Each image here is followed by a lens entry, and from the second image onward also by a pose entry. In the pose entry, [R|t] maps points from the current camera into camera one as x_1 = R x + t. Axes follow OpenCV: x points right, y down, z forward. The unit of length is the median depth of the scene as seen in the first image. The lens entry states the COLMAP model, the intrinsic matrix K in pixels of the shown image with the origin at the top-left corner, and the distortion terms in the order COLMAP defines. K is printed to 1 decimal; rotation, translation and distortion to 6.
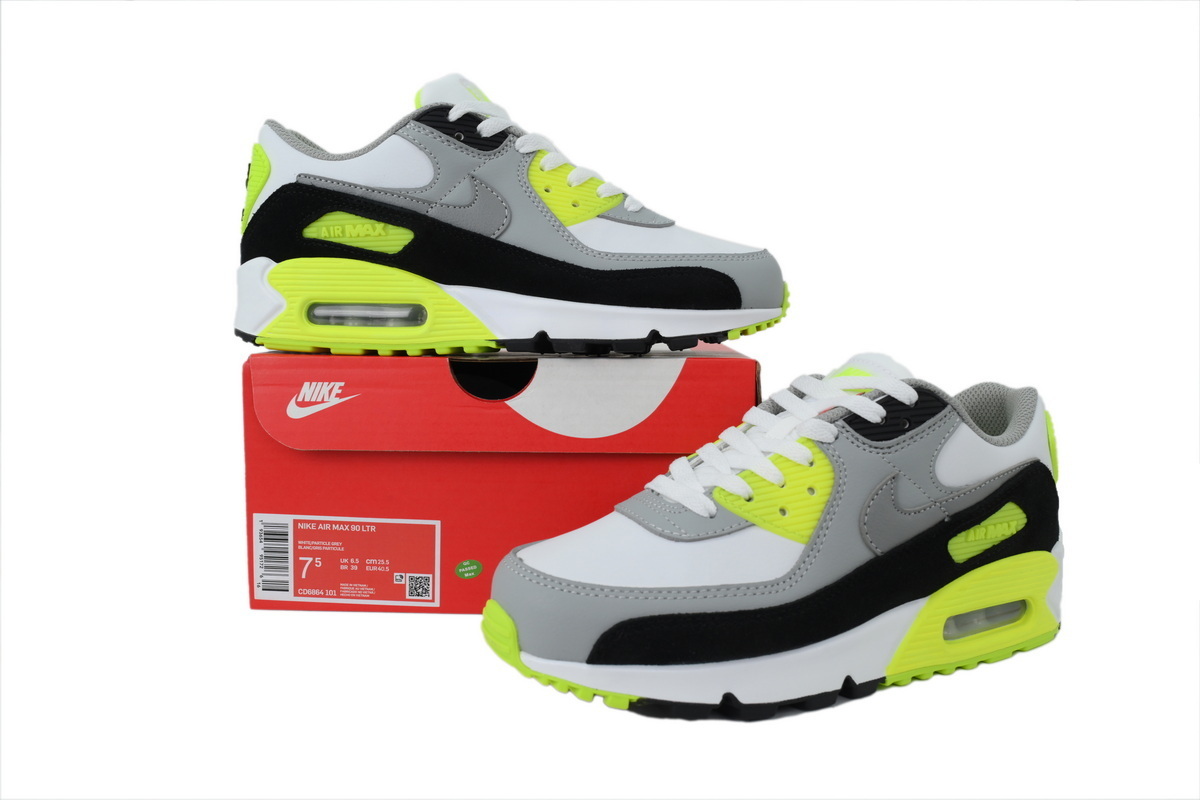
lens RADIAL K [[985.0, 0, 593.1], [0, 985.0, 401.5], [0, 0, 1]] dist [0.011005, 0.005812]
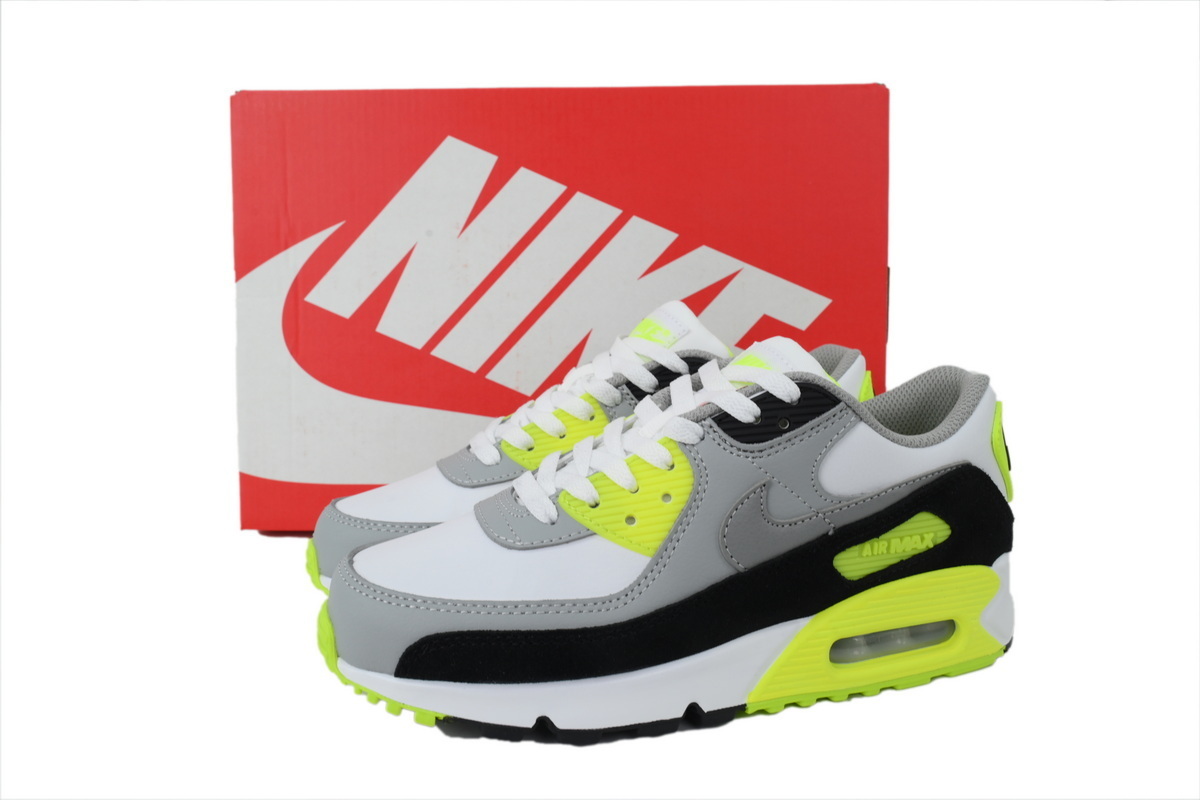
lens RADIAL K [[985.0, 0, 603.1], [0, 985.0, 406.0], [0, 0, 1]] dist [0.011005, 0.005812]
pose [[0.983360, 0.017750, -0.180797, 0.322329], [-0.003964, 0.997075, 0.076325, -0.061205], [0.181623, -0.074338, 0.980554, 0.108817]]
